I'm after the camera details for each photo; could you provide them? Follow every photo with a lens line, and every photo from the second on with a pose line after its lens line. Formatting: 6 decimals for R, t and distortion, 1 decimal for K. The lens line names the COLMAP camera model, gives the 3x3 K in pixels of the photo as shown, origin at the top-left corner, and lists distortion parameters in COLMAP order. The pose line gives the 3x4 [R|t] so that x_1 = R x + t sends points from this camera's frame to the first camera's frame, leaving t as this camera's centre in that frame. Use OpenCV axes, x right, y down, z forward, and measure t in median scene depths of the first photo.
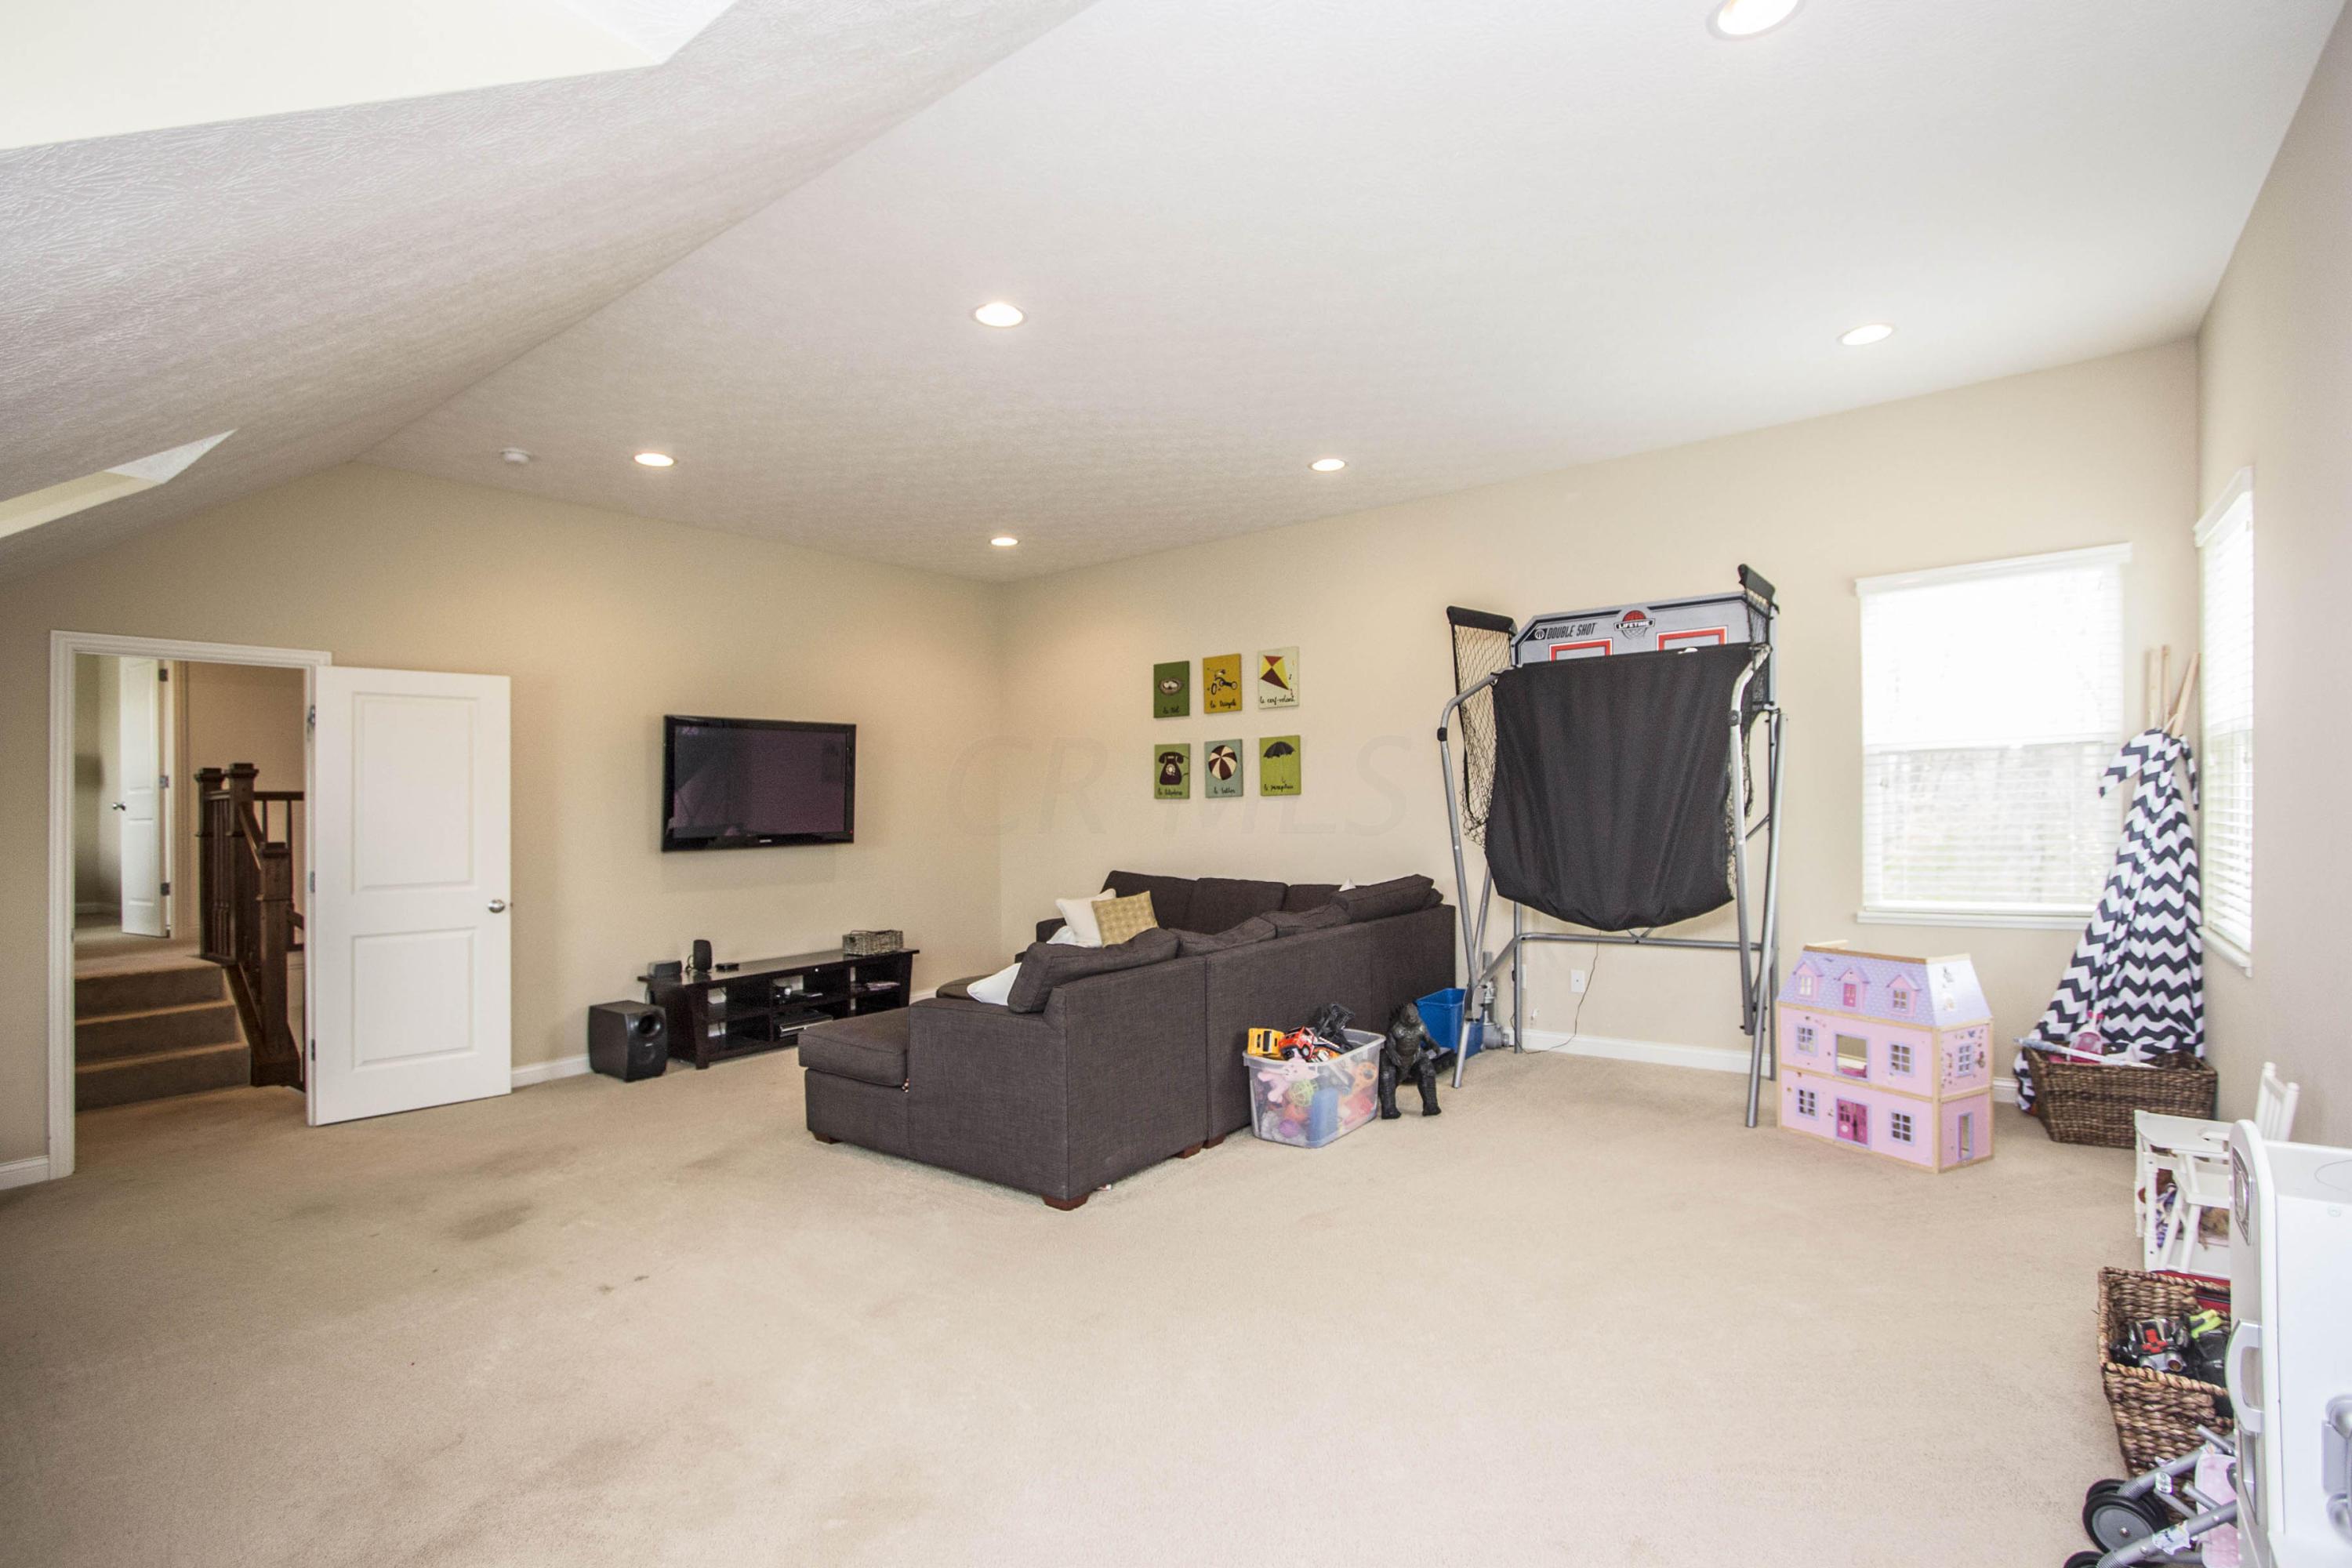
lens RADIAL K [[1131.6, 0, 1194.3], [0, 1131.6, 800.5], [0, 0, 1]] dist [0.002345, 0.001417]
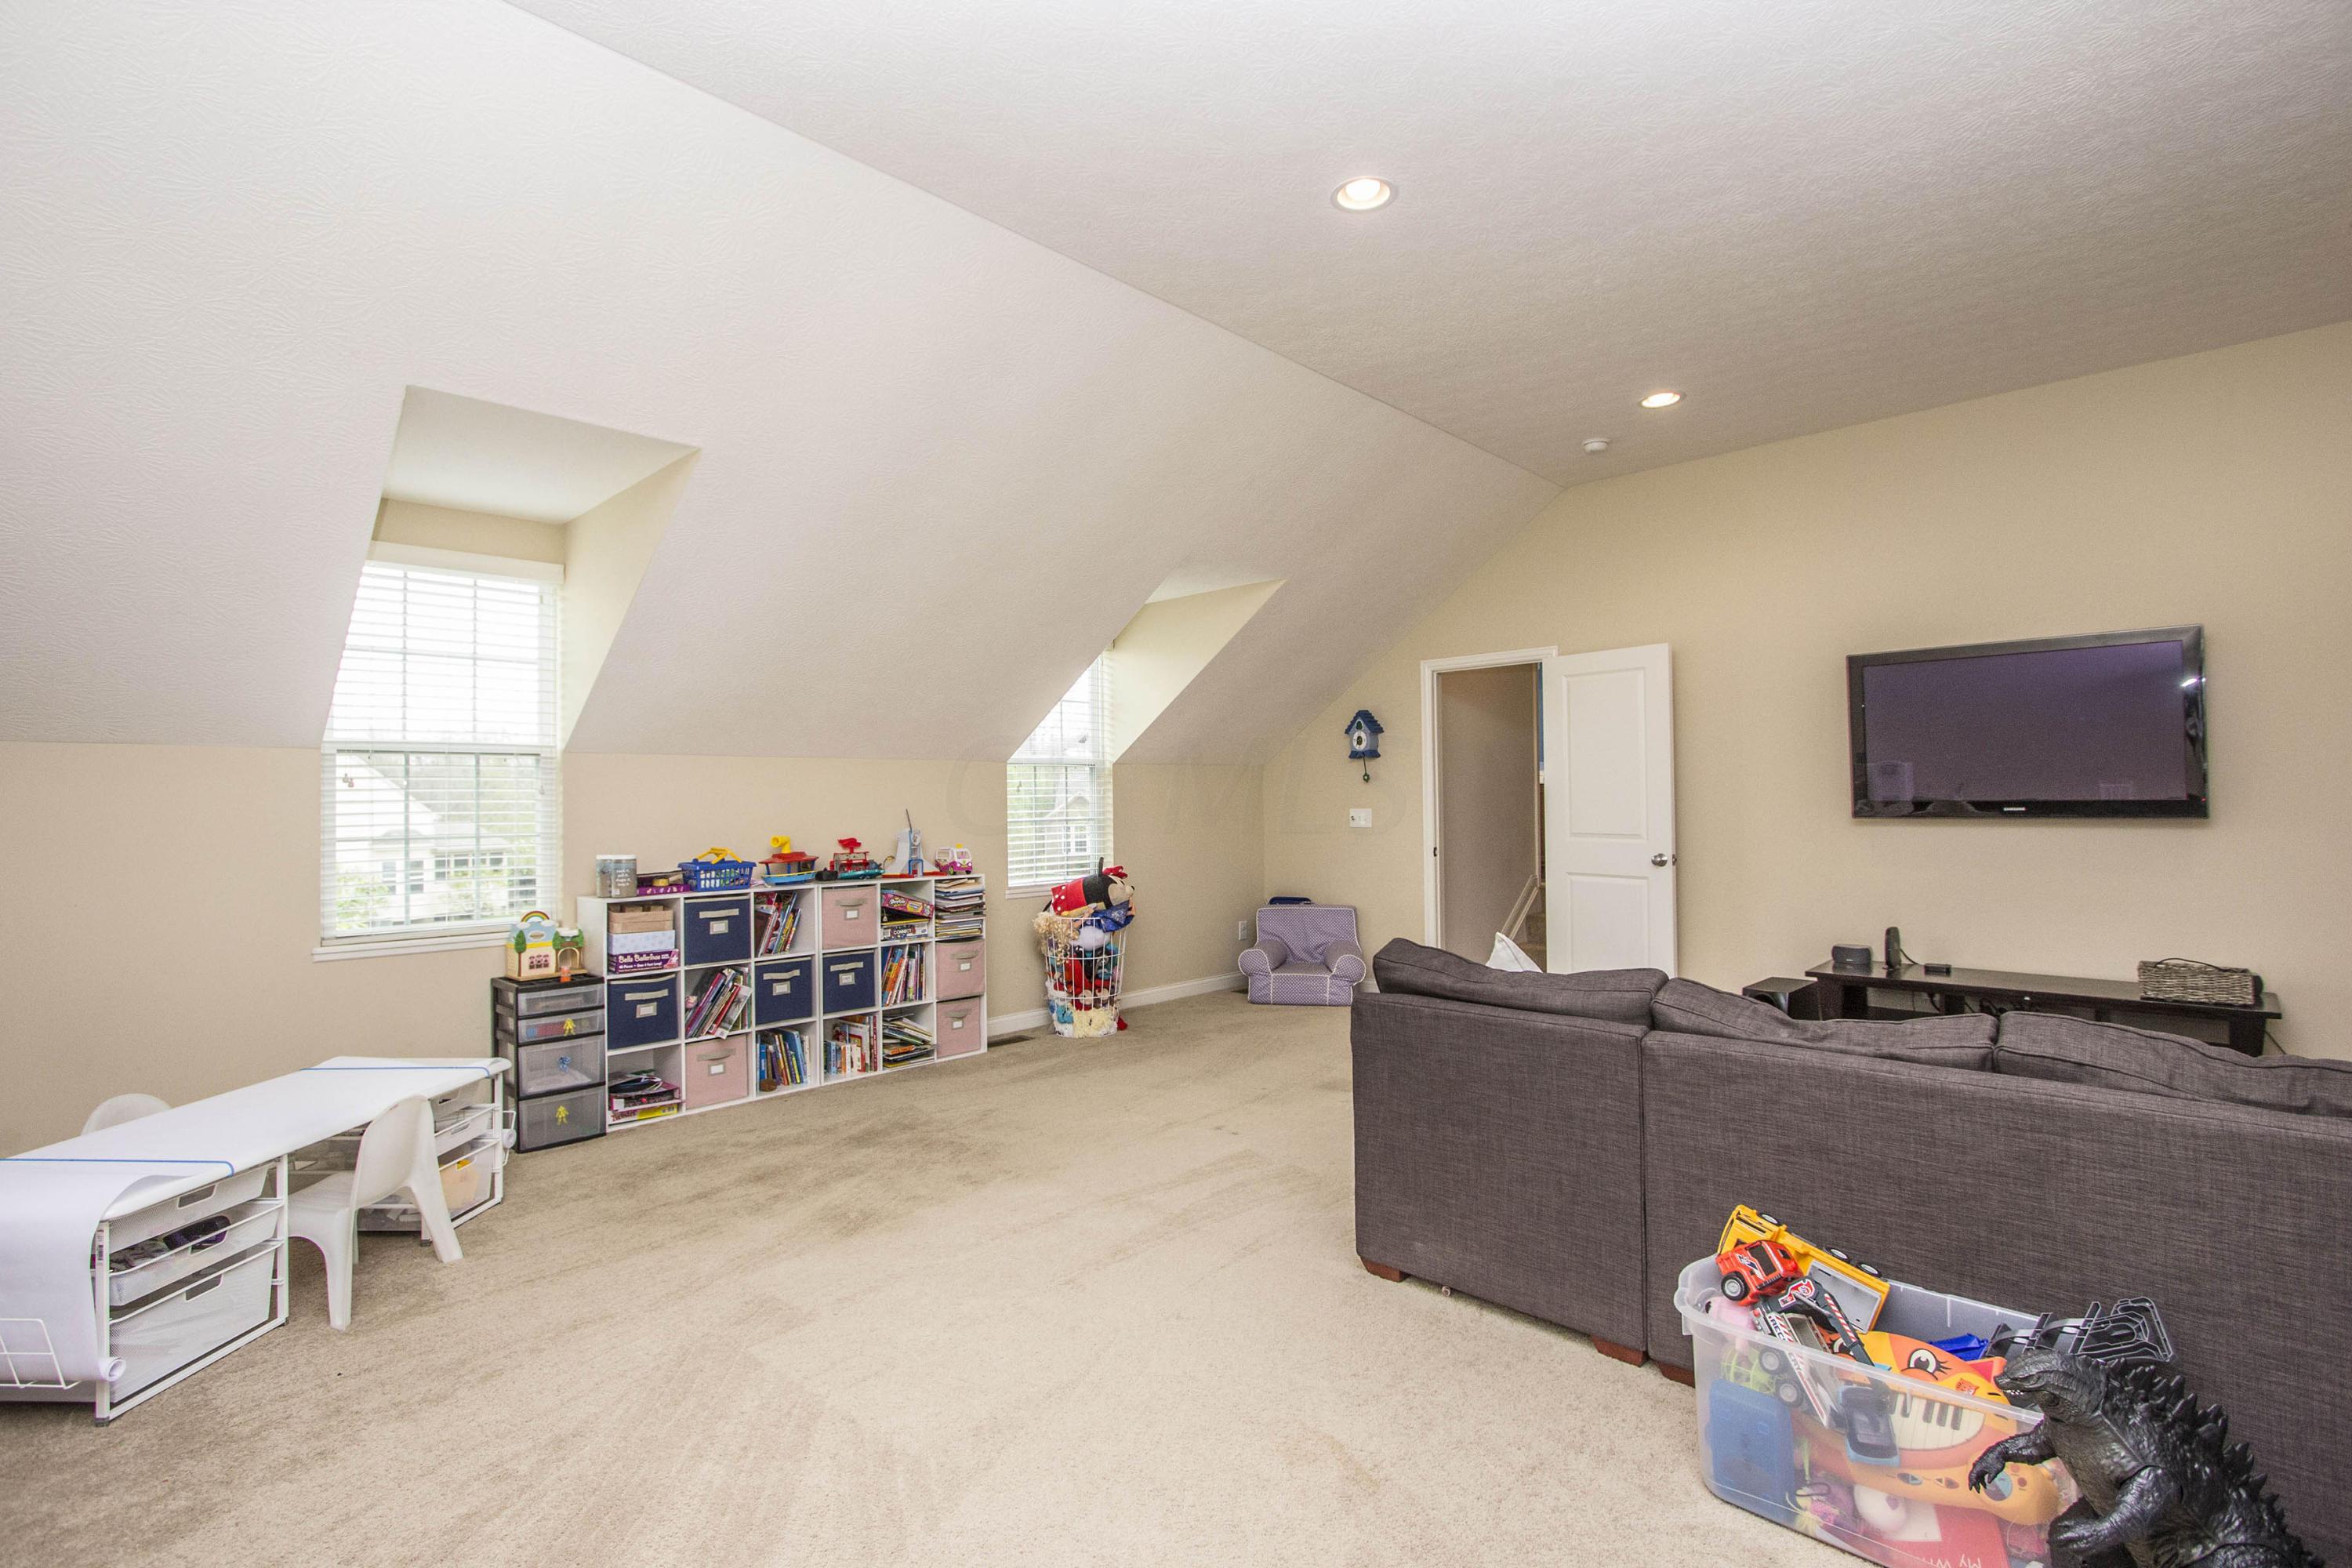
lens RADIAL K [[1131.6, 0, 1197.3], [0, 1131.6, 777.0], [0, 0, 1]] dist [0.002345, 0.001417]
pose [[-0.135404, 0.003575, -0.990784, 0.382899], [0.018454, 0.999829, 0.001086, 0.004560], [0.990619, -0.018137, -0.135447, 0.547610]]
